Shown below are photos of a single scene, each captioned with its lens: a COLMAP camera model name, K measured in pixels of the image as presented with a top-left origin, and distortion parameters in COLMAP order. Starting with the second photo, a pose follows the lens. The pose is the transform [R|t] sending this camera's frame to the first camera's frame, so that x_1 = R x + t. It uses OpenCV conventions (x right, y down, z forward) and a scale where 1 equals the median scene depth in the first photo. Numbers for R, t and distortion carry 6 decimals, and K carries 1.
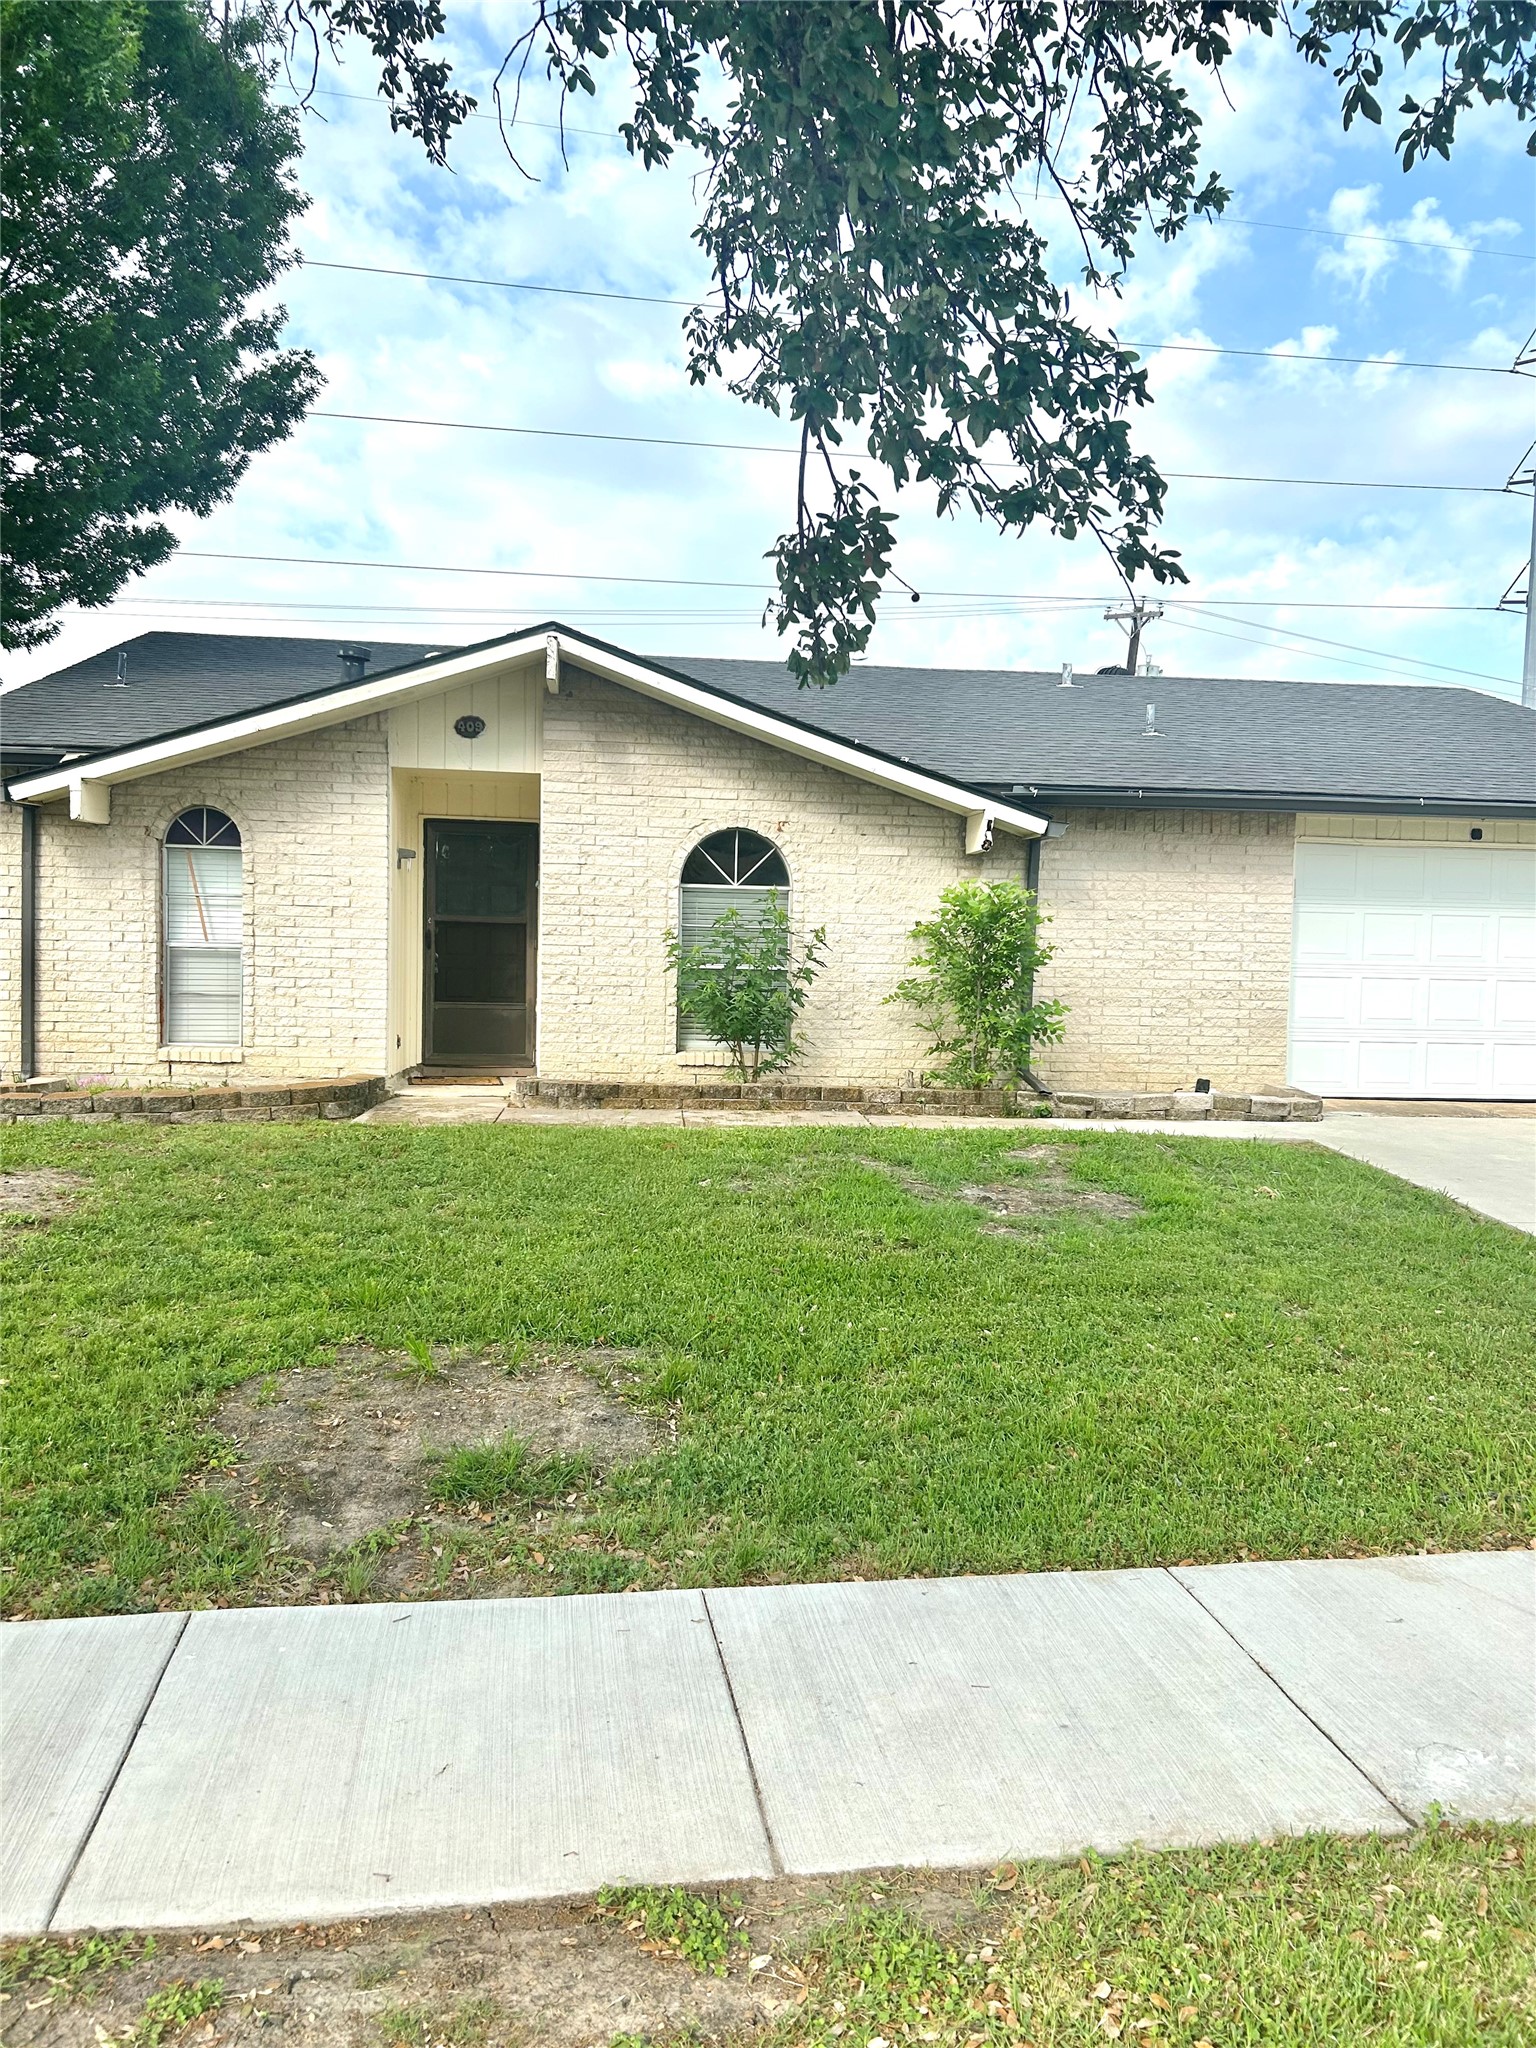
lens RADIAL K [[1565.9, 0, 768.0], [0, 1565.9, 1024.0], [0, 0, 1]] dist [0.145878, -0.408773]
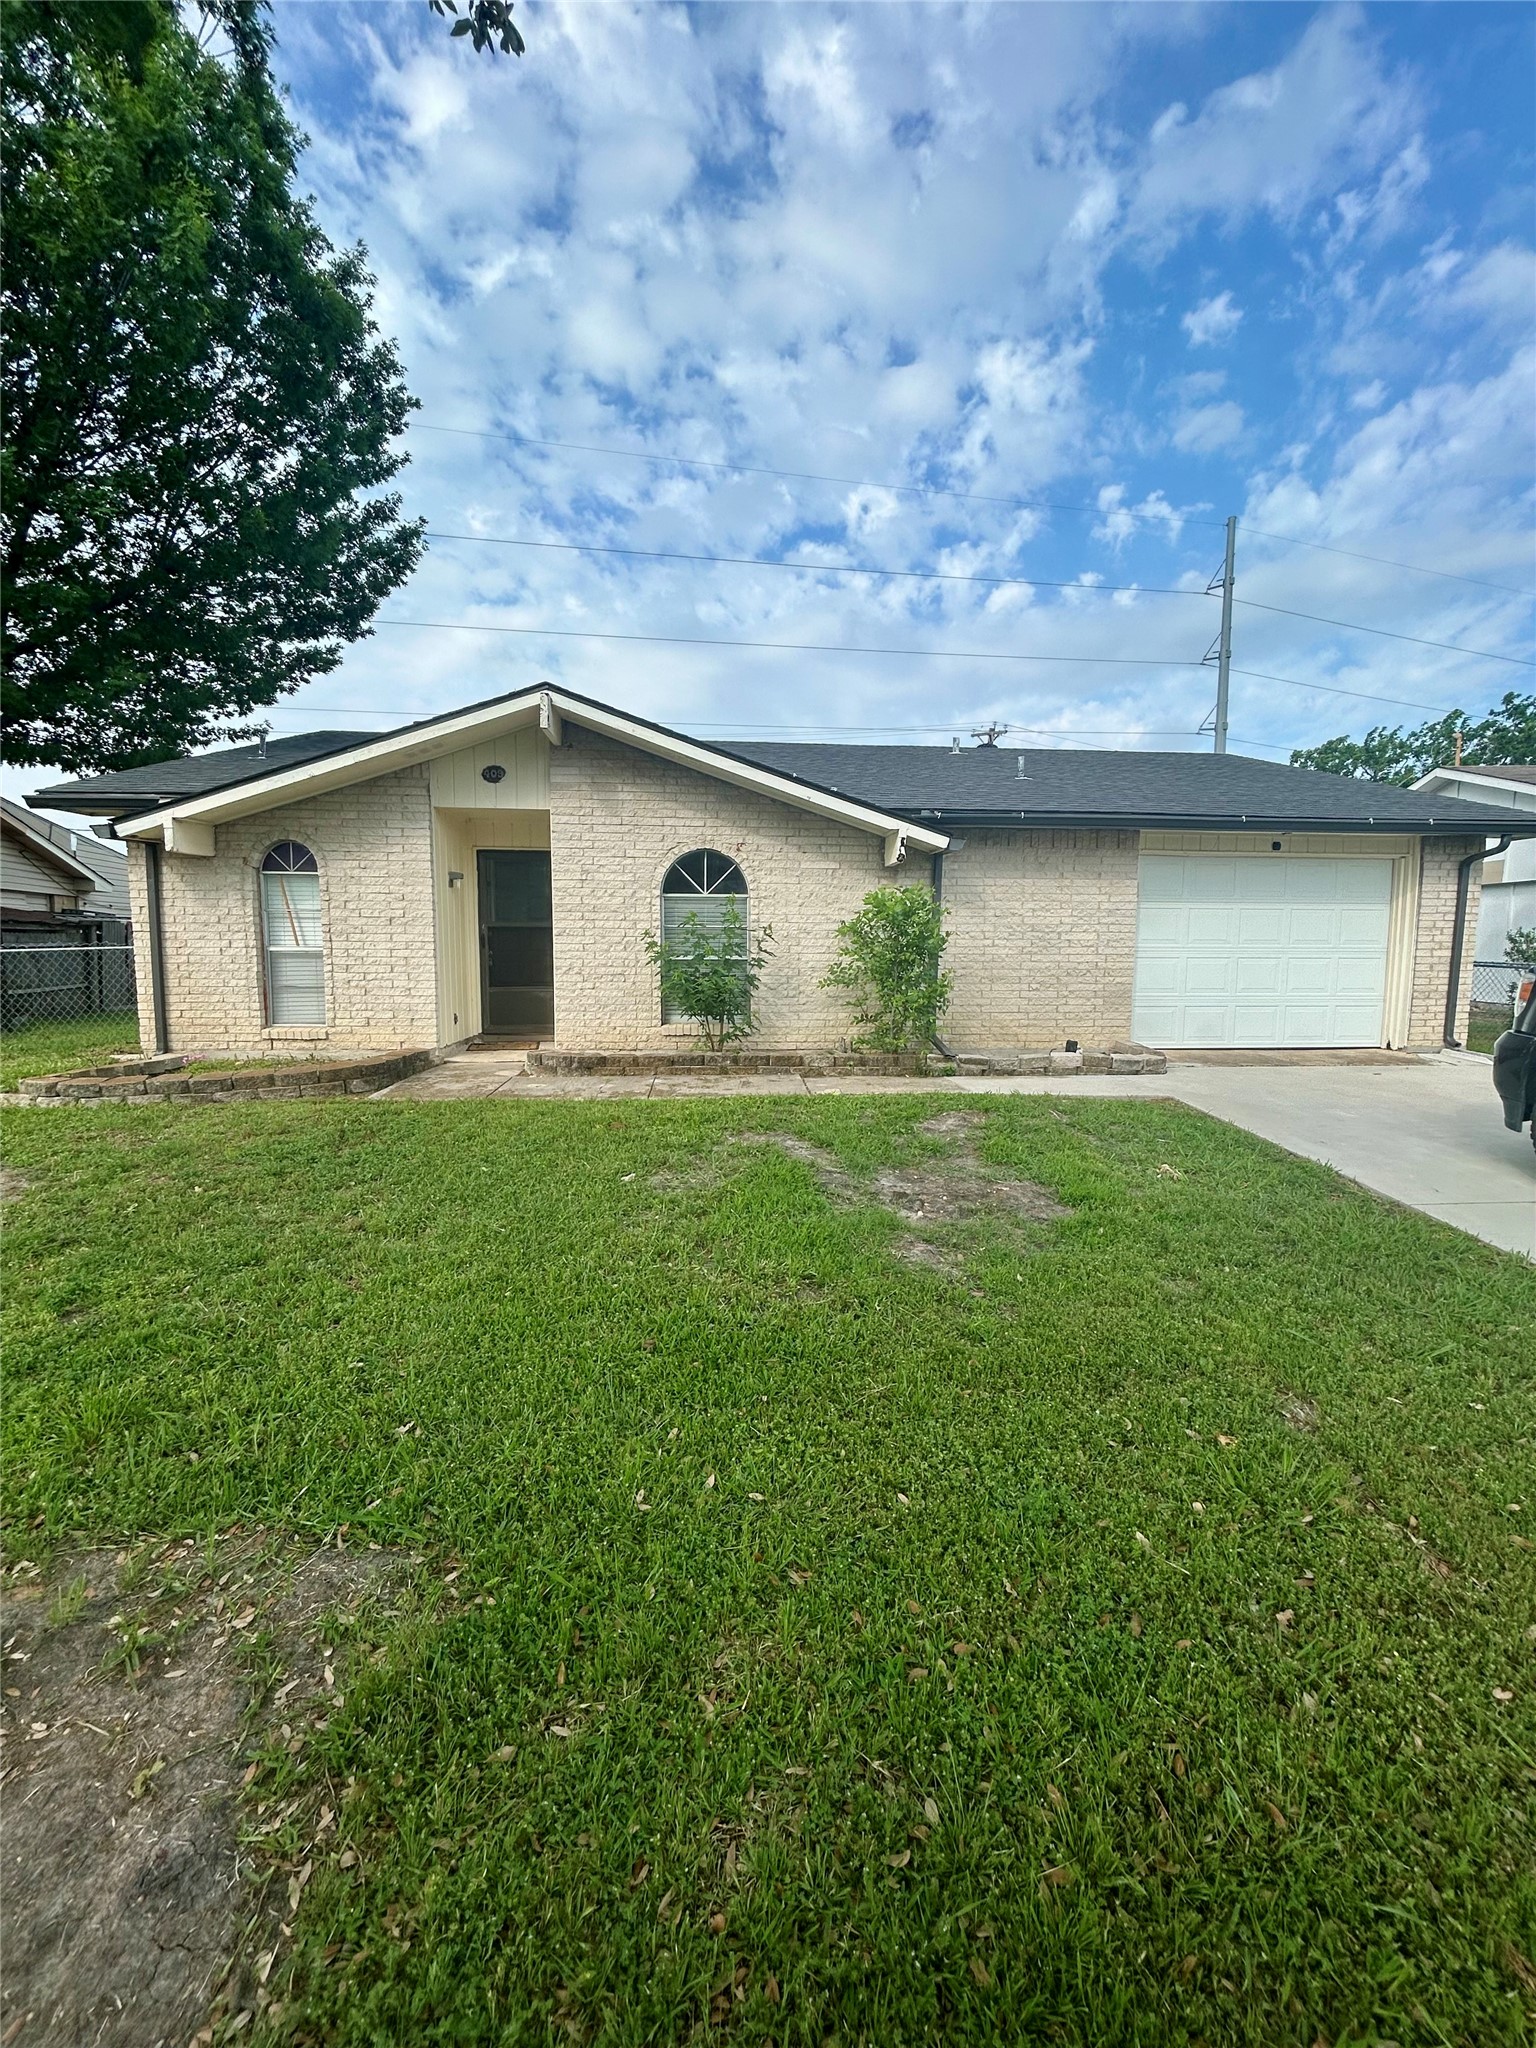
lens RADIAL K [[829.2, 0, 768.0], [0, 829.2, 1024.0], [0, 0, 1]] dist [0.001151, 0.001345]
pose [[0.999601, -0.015296, -0.023726, 0.046507], [0.016588, 0.998334, 0.055263, -0.019642], [0.022841, -0.055635, 0.998190, 0.328039]]
